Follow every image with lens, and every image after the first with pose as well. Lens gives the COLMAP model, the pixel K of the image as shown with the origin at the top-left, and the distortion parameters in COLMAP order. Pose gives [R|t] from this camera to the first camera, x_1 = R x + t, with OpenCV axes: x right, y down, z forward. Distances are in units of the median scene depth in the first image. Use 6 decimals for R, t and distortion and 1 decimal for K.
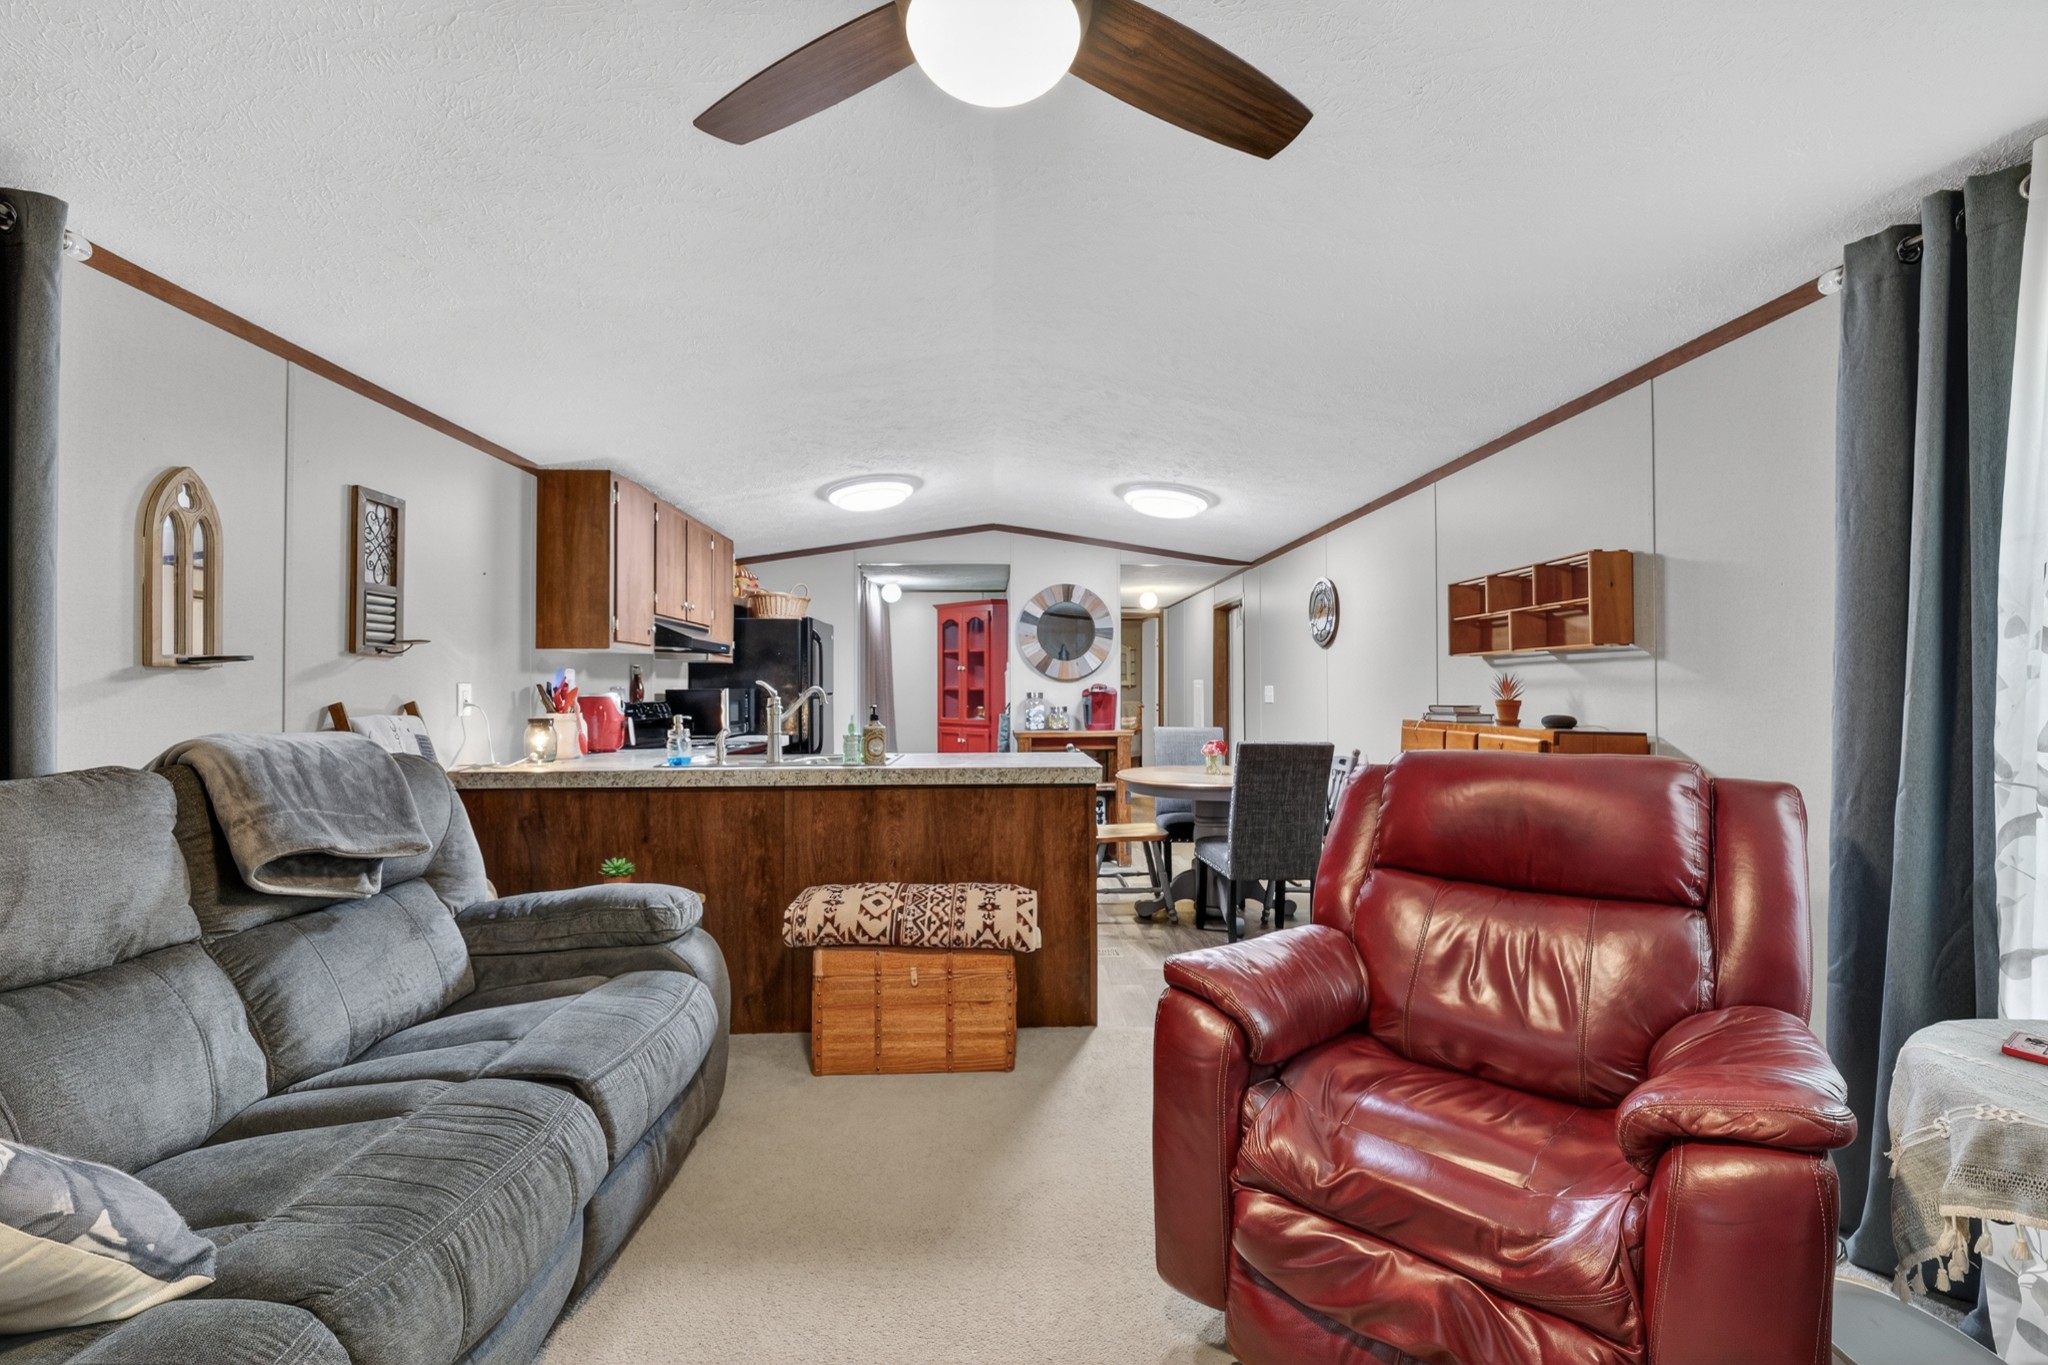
lens RADIAL K [[834.3, 0, 1037.2], [0, 834.3, 685.9], [0, 0, 1]] dist [-0.010849, 0.000224]
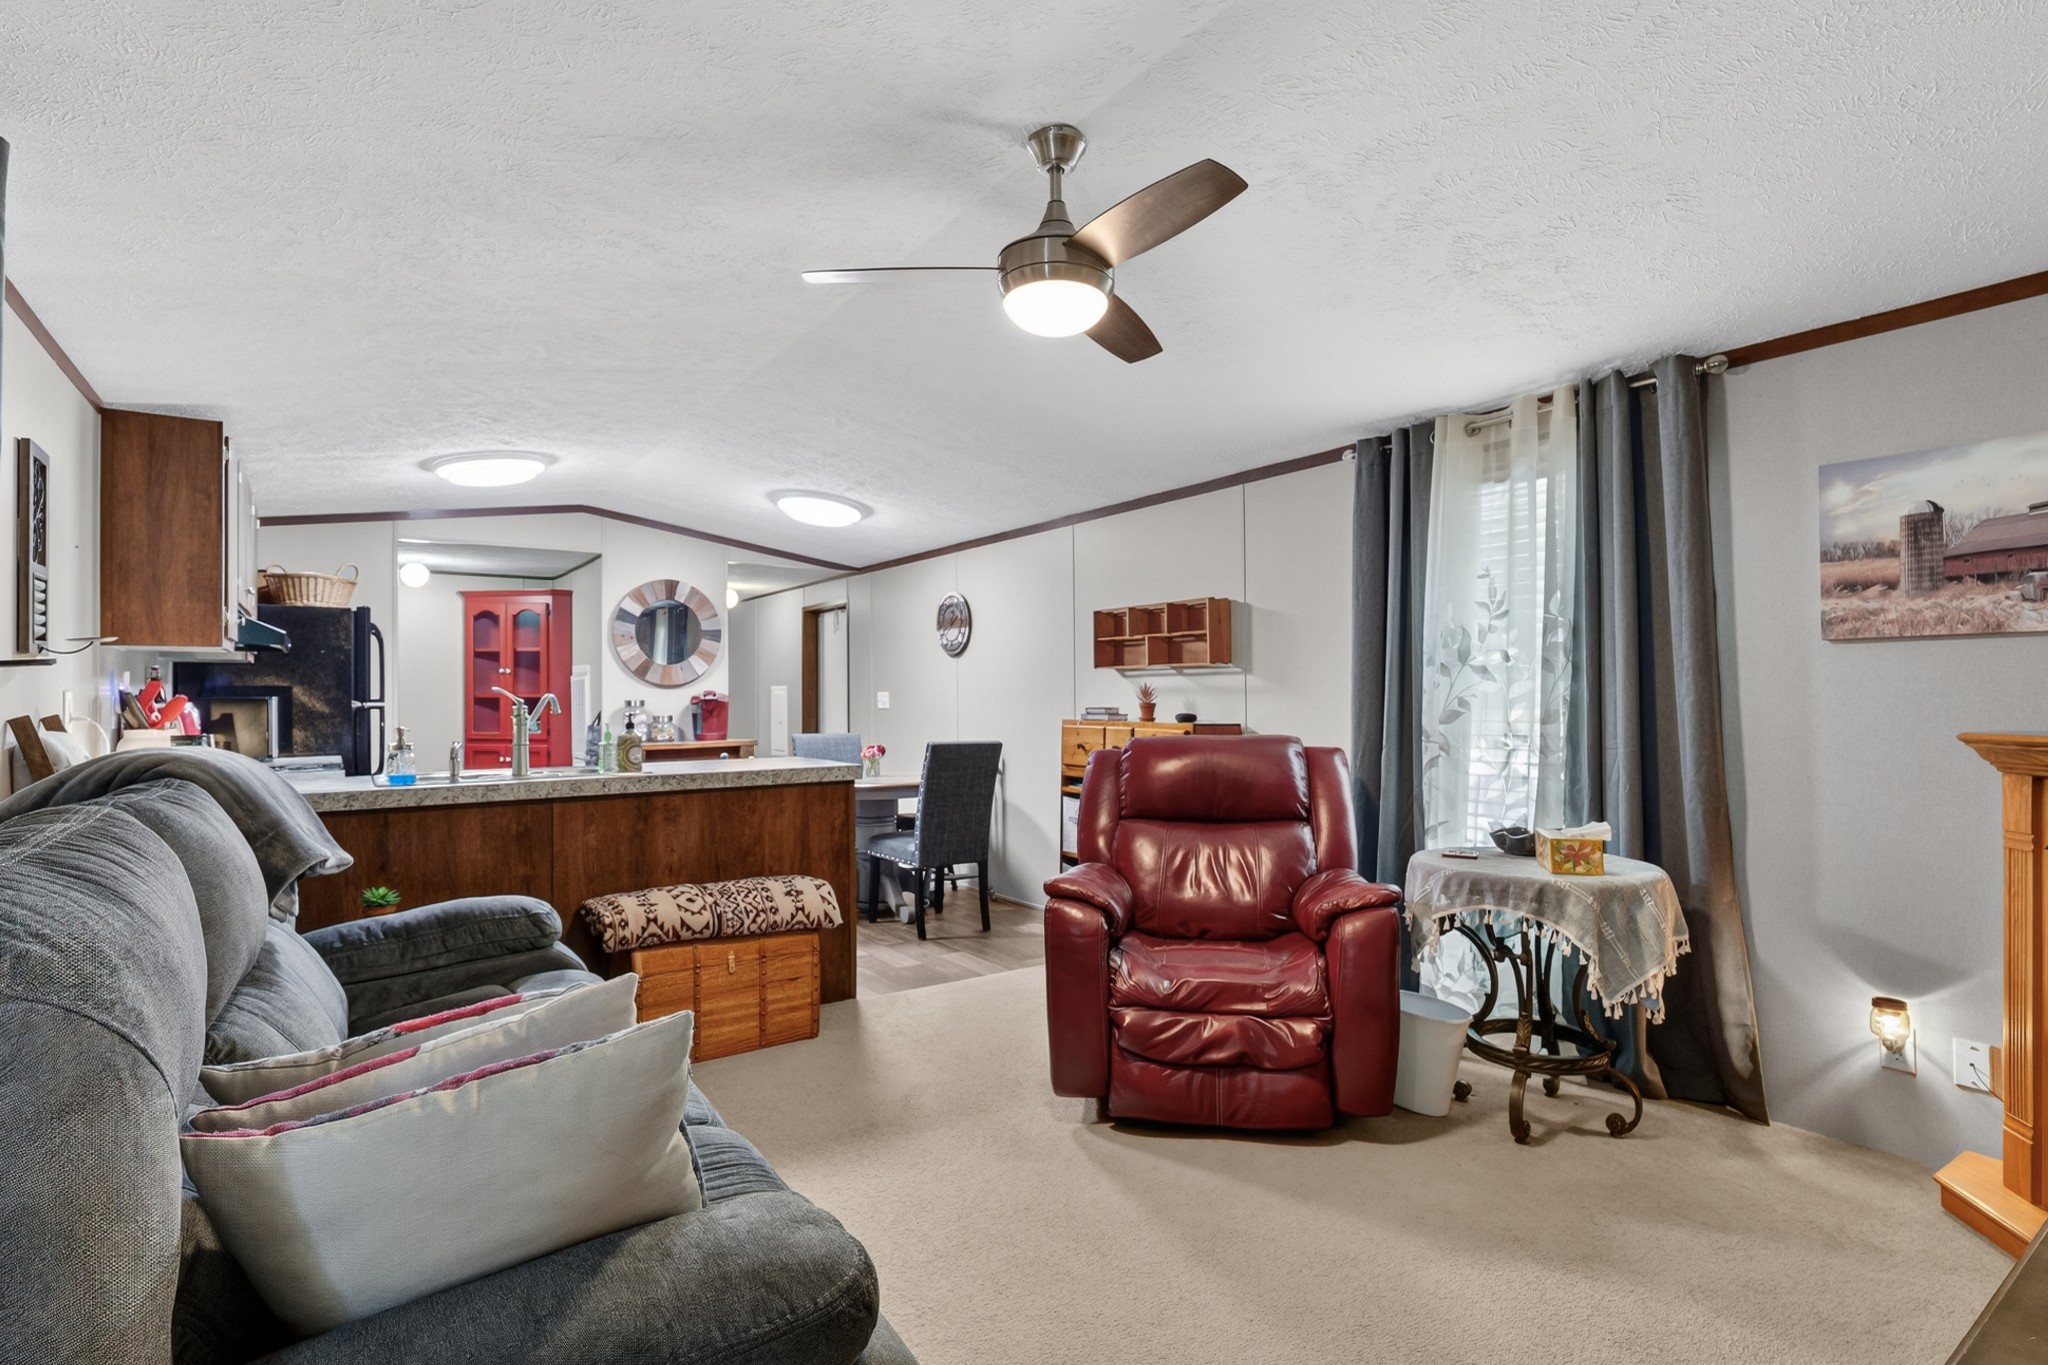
lens RADIAL K [[1015.3, 0, 1019.9], [0, 1015.3, 688.8], [0, 0, 1]] dist [-0.005985, -0.000136]
pose [[0.847578, -0.000103, 0.530671, -0.467898], [0.001873, 0.999994, -0.002797, -0.001039], [-0.530667, 0.003365, 0.847574, -0.270295]]
